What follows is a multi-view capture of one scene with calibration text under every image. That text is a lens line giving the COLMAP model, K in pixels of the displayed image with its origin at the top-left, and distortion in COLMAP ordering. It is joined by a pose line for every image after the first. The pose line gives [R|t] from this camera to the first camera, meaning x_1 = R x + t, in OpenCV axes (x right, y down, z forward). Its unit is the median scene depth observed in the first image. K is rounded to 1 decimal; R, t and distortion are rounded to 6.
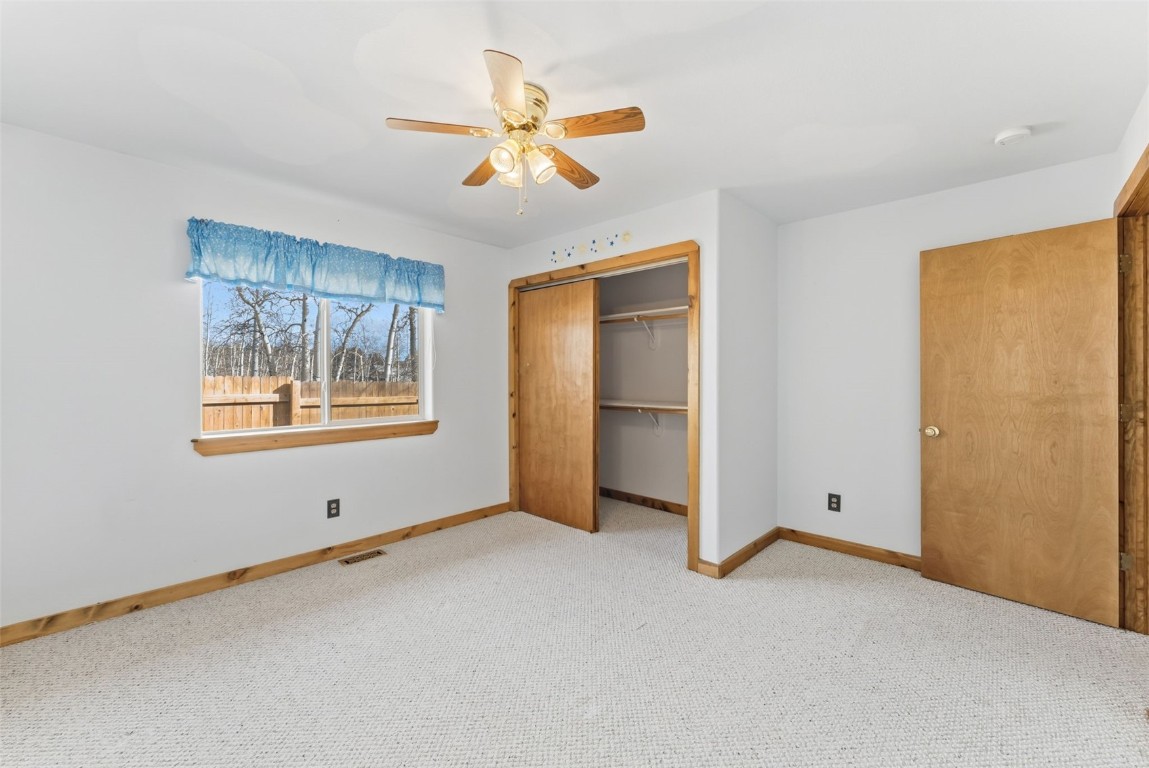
lens RADIAL K [[469.9, 0, 564.0], [0, 469.9, 377.5], [0, 0, 1]] dist [-0.009604, -0.000208]
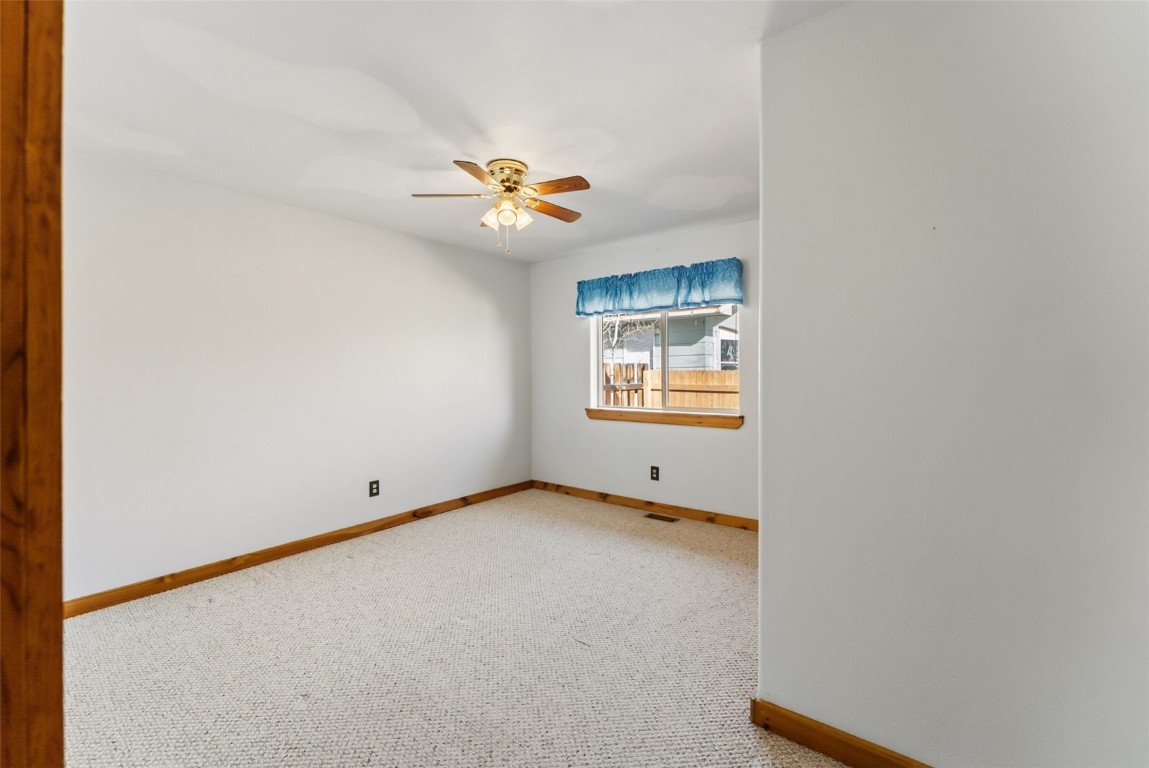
lens RADIAL K [[475.0, 0, 568.7], [0, 475.0, 371.5], [0, 0, 1]] dist [-0.000514, -0.000083]
pose [[0.093525, -0.000018, -0.995617, 0.813721], [0.004046, 0.999992, 0.000362, -0.003904], [0.995609, -0.004062, 0.093524, 0.657590]]
